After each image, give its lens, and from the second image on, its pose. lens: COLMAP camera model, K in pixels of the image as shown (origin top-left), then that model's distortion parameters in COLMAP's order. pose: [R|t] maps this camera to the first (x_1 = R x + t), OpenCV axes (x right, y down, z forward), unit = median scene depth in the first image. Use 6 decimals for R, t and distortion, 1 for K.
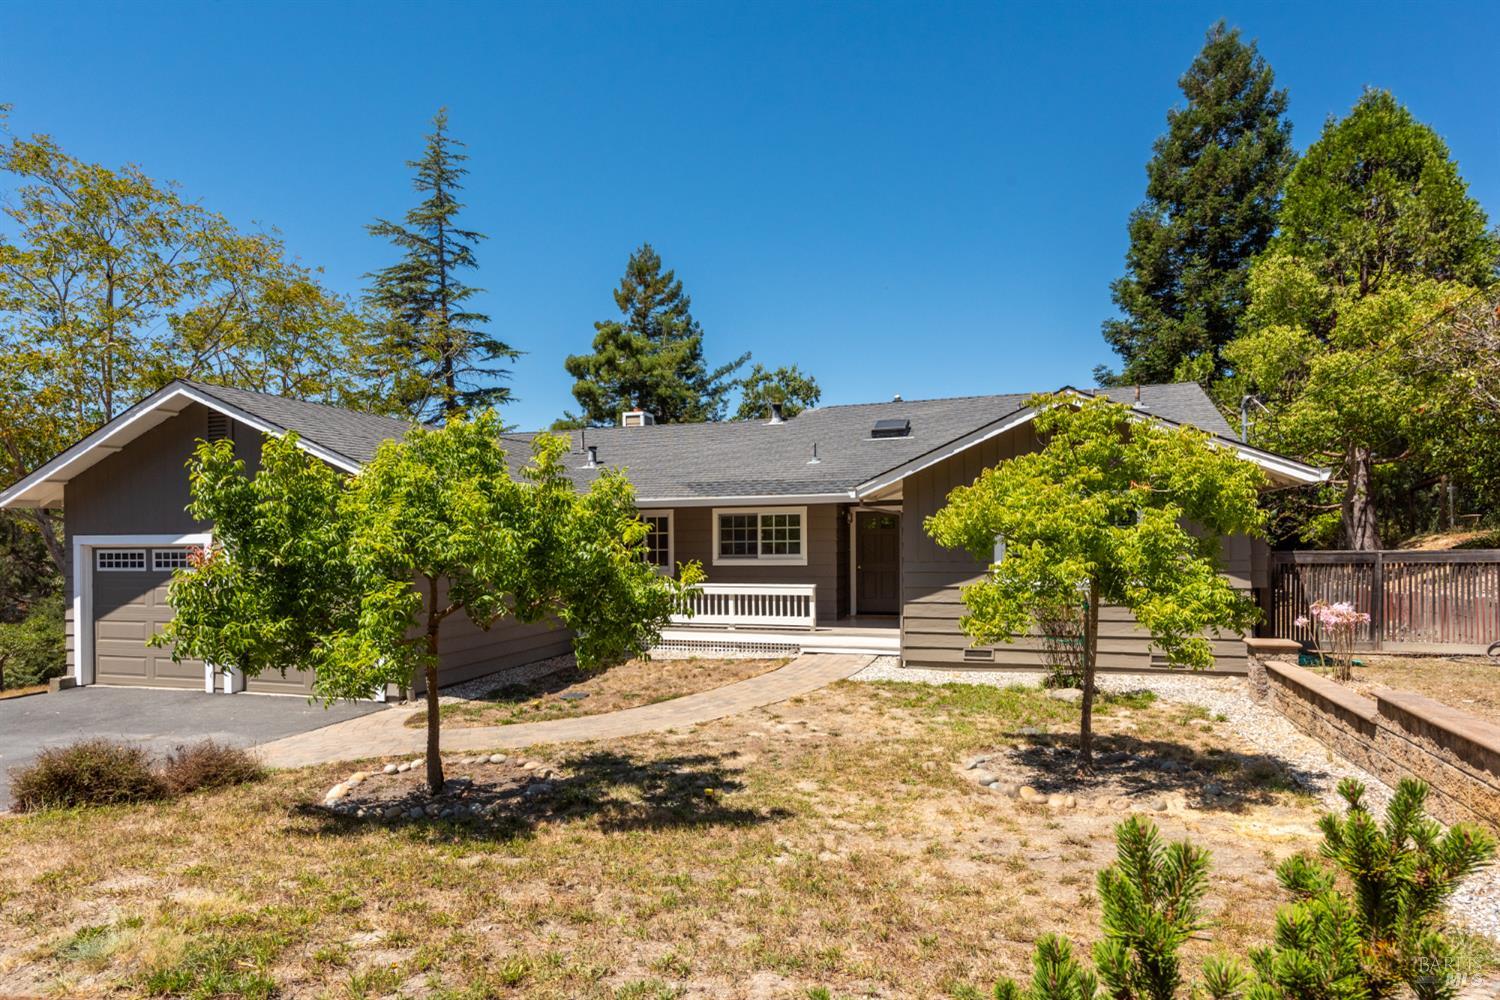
lens RADIAL K [[867.3, 0, 749.8], [0, 867.3, 511.6], [0, 0, 1]] dist [-0.000055, 0.000065]
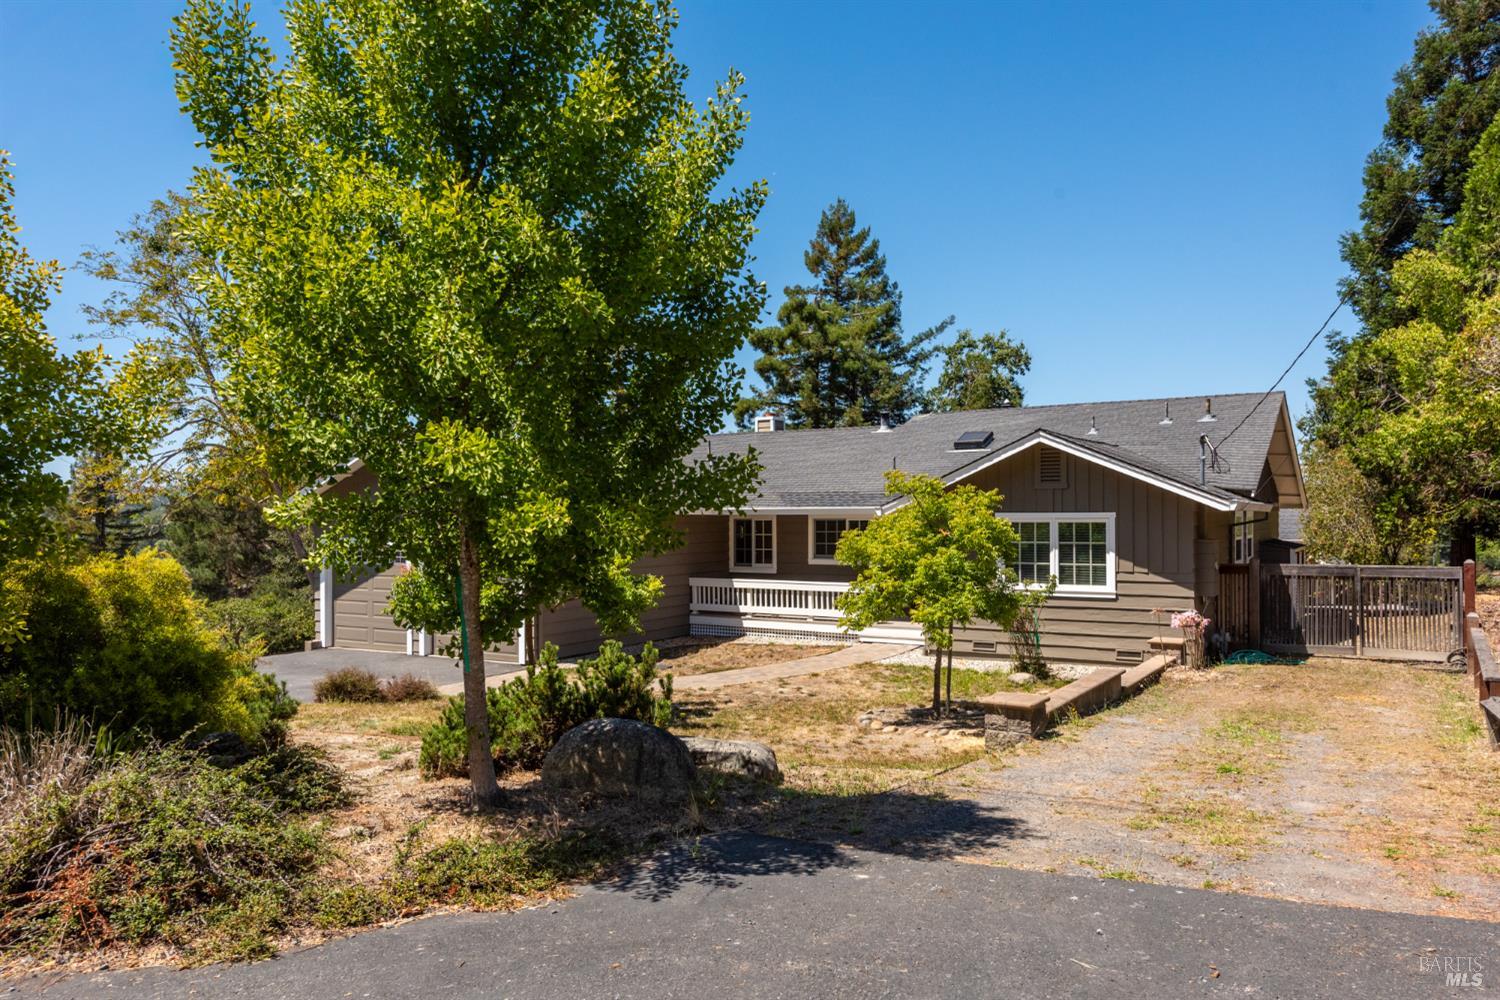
lens RADIAL K [[990.6, 0, 752.6], [0, 990.6, 494.0], [0, 0, 1]] dist [0.003796, -0.019958]
pose [[0.975124, 0.000901, -0.221657, 0.062926], [0.000292, 0.999986, 0.005348, -0.013289], [0.221658, -0.005280, 0.975110, -0.100975]]
